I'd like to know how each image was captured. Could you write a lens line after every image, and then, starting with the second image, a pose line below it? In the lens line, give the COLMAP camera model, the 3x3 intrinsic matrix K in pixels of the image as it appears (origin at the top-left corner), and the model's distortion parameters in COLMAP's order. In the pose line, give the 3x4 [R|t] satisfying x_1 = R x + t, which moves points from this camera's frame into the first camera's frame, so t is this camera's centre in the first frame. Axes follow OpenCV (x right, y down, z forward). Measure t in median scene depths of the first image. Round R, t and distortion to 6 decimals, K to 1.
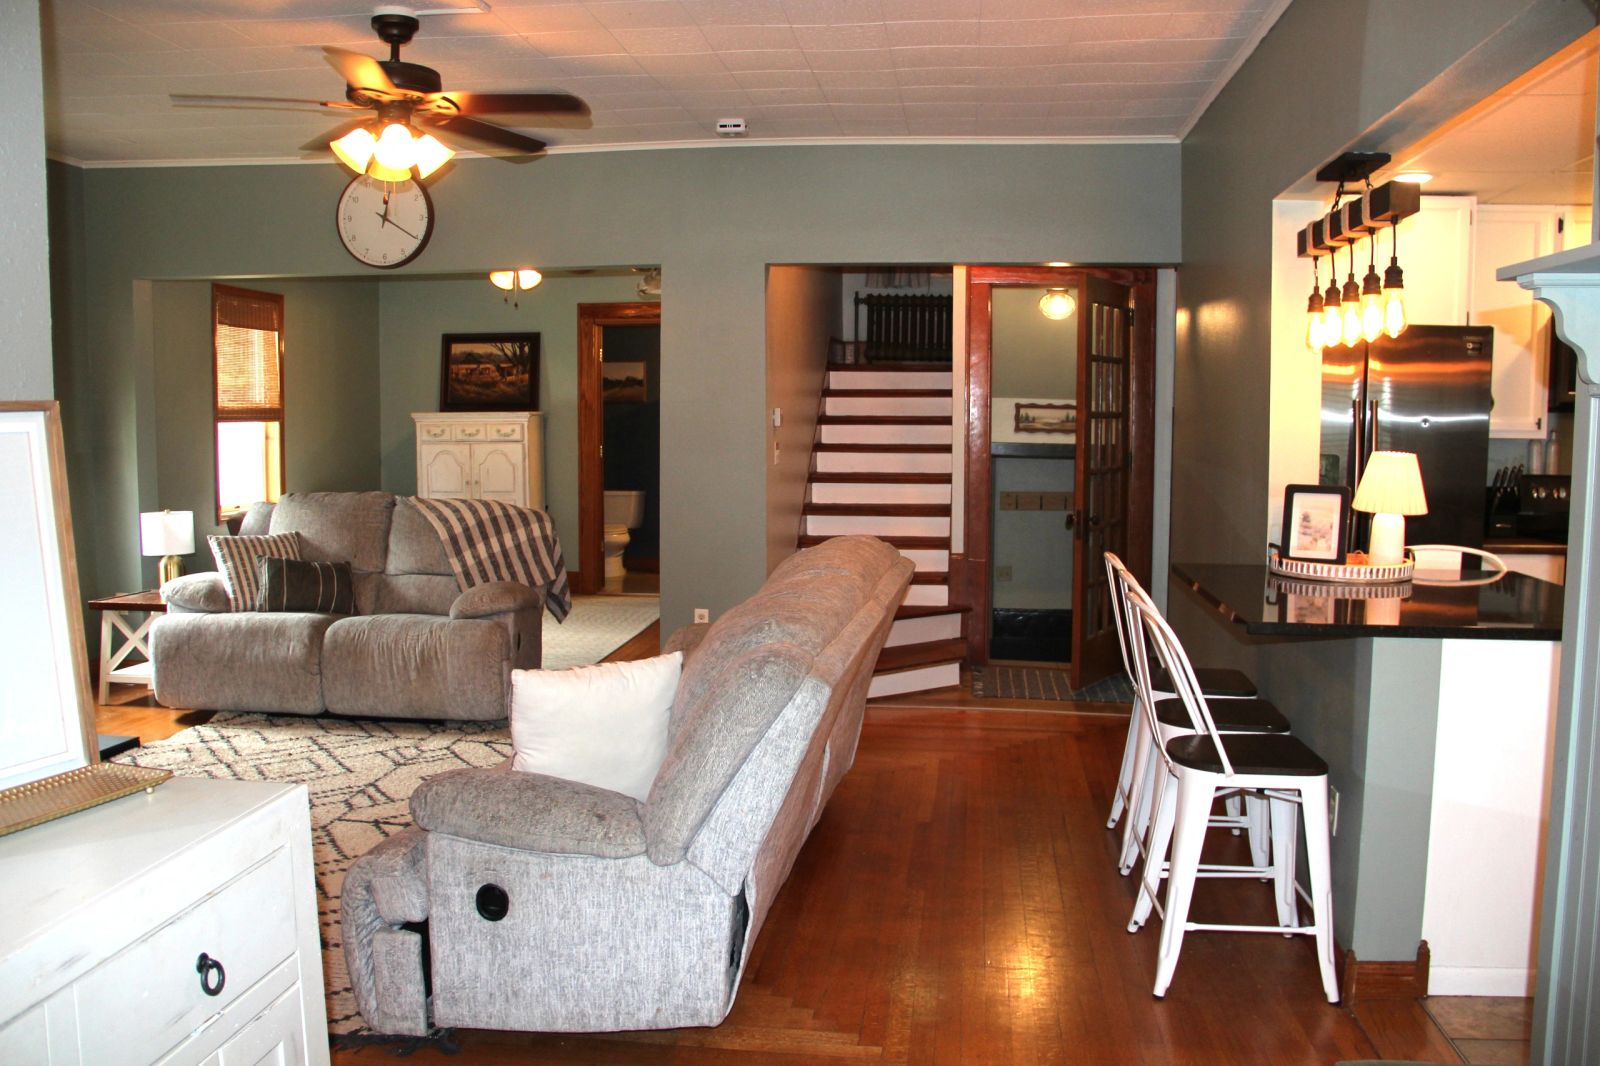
lens RADIAL K [[1327.2, 0, 800.0], [0, 1327.2, 533.0], [0, 0, 1]] dist [-0.165383, 0.123129]
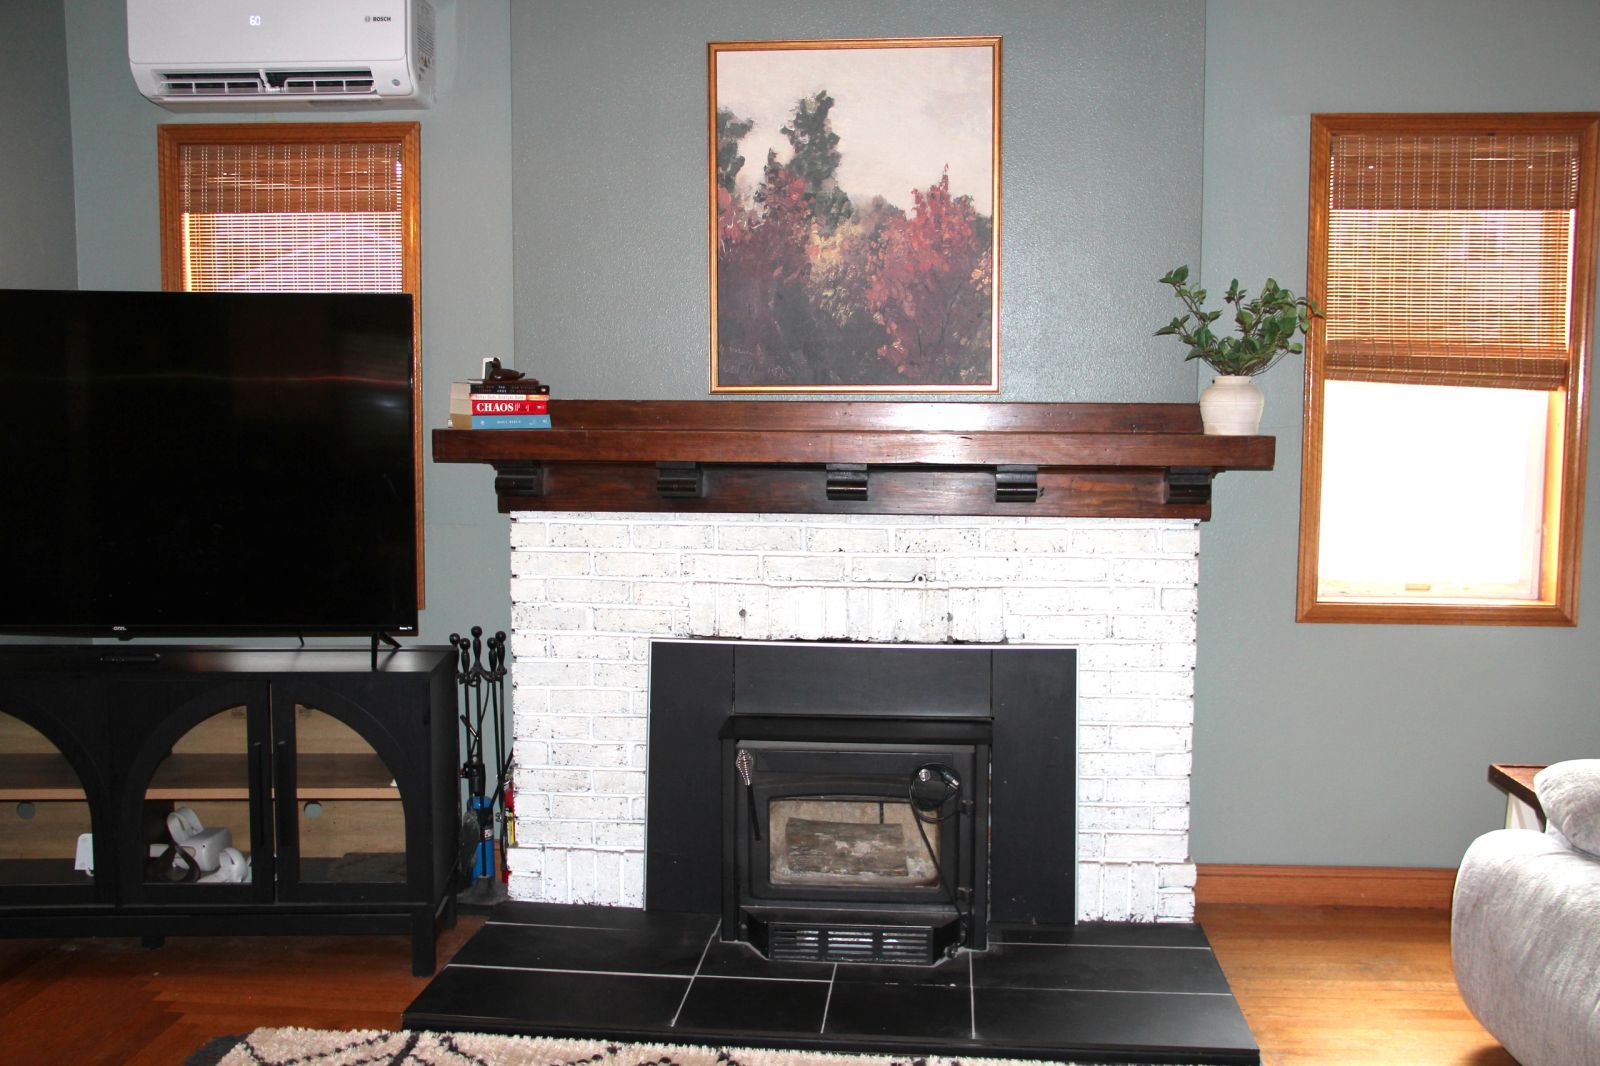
lens RADIAL K [[1578.1, 0, 800.0], [0, 1578.1, 533.0], [0, 0, 1]] dist [-0.080147, 0.009141]
pose [[0.051660, 0.087073, -0.994862, 0.059555], [-0.086986, 0.992798, 0.082376, -0.068659], [0.994869, 0.082283, 0.058862, 0.657371]]
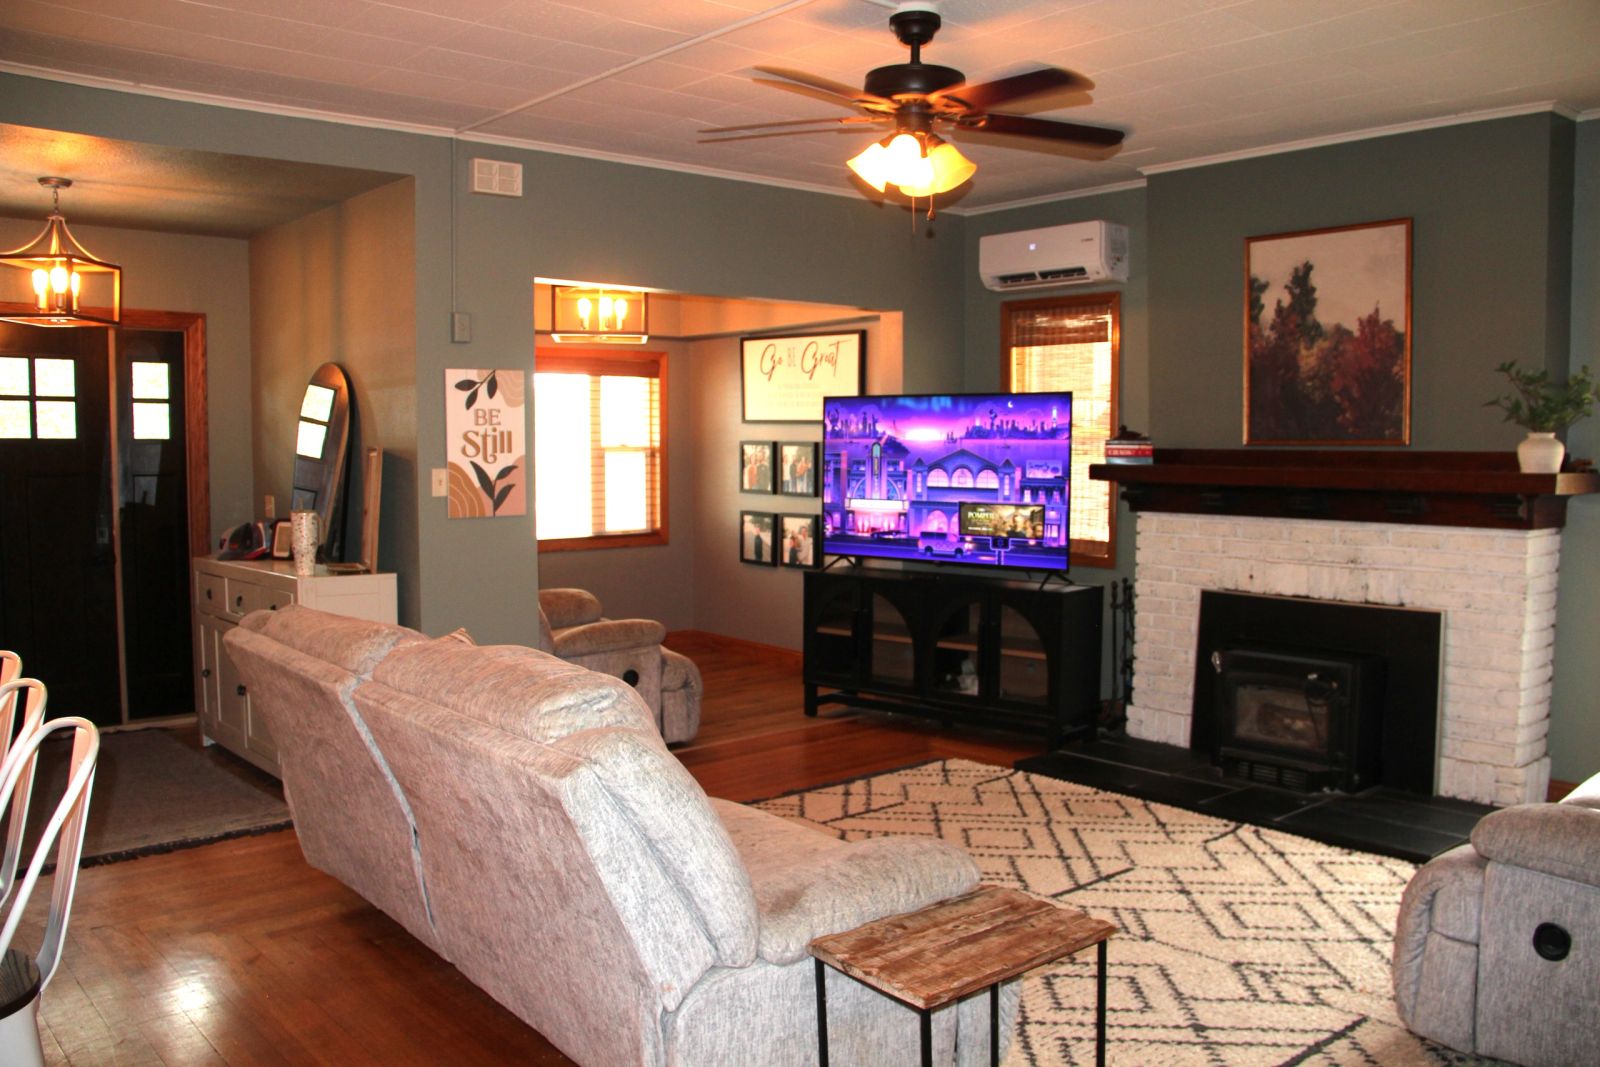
lens RADIAL K [[1327.2, 0, 800.0], [0, 1327.2, 533.5], [0, 0, 1]] dist [-0.165383, 0.123129]
pose [[-0.663185, 0.043954, -0.747164, 0.290973], [-0.066578, 0.990852, 0.117385, -0.094670], [0.745488, 0.127593, -0.654192, 1.033694]]
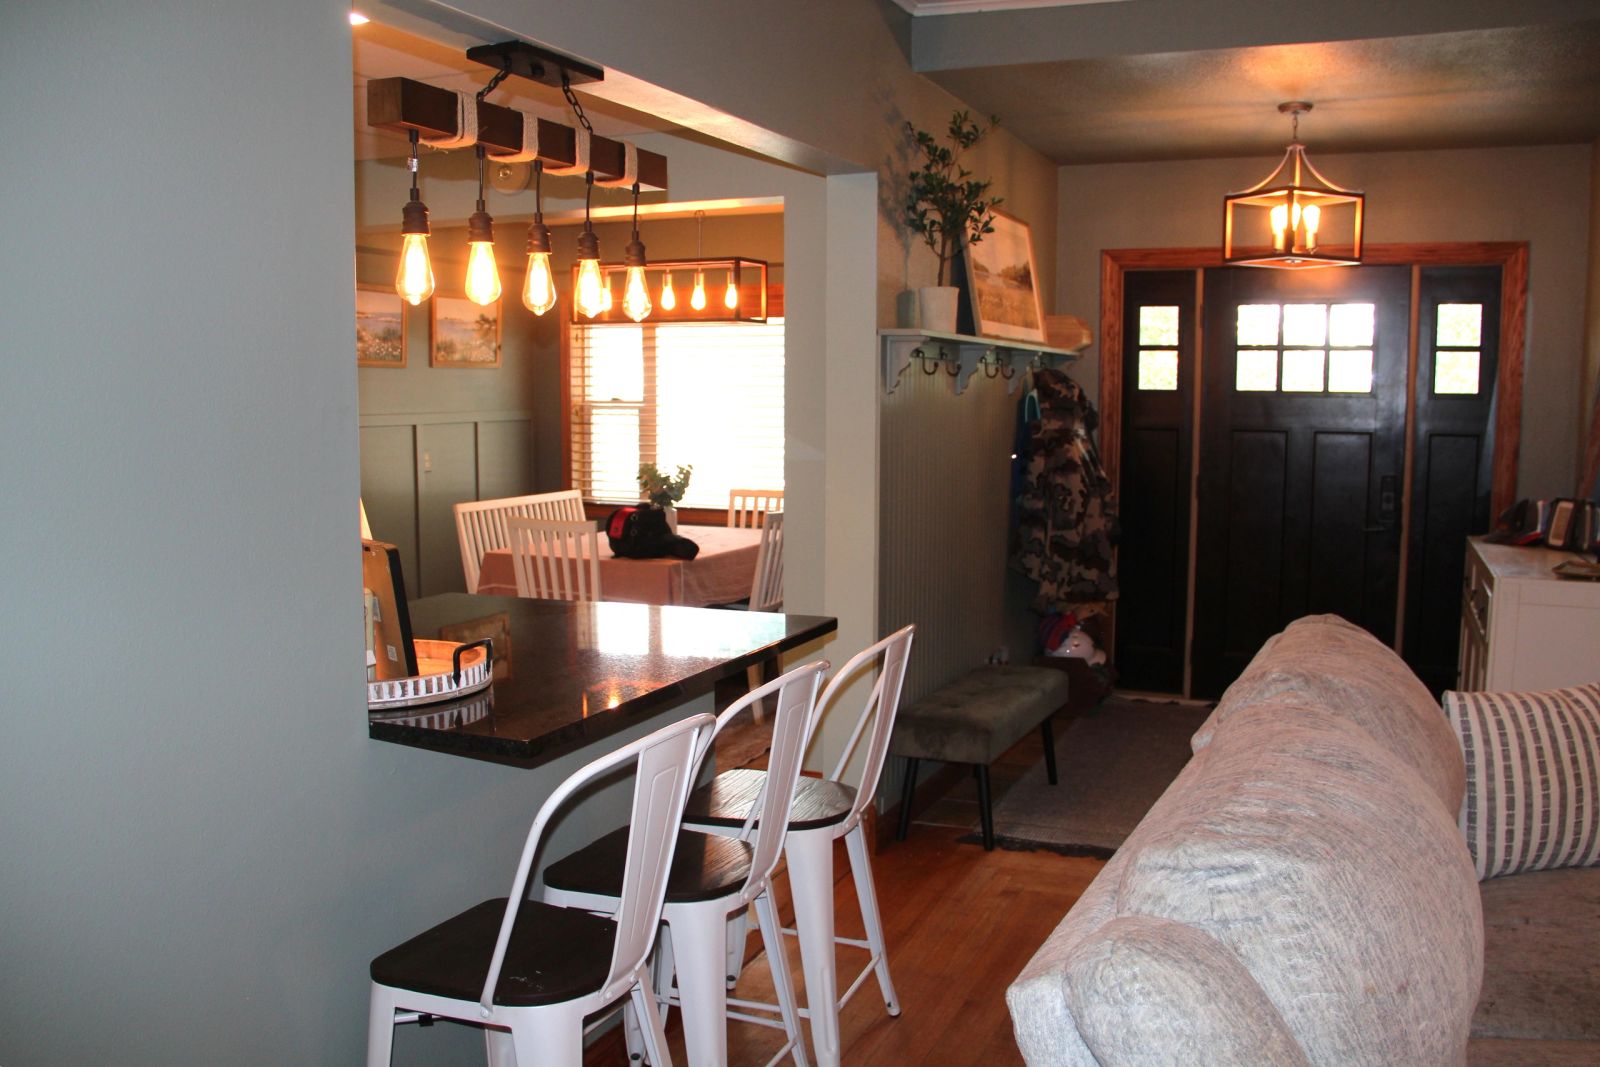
lens RADIAL K [[1348.9, 0, 776.2], [0, 1348.9, 560.1], [0, 0, 1]] dist [-0.179658, 0.123242]
pose [[-0.957247, -0.034150, 0.287248, 0.047290], [0.025700, 0.979040, 0.202040, -0.094125], [-0.288127, 0.200784, -0.936306, 0.957169]]
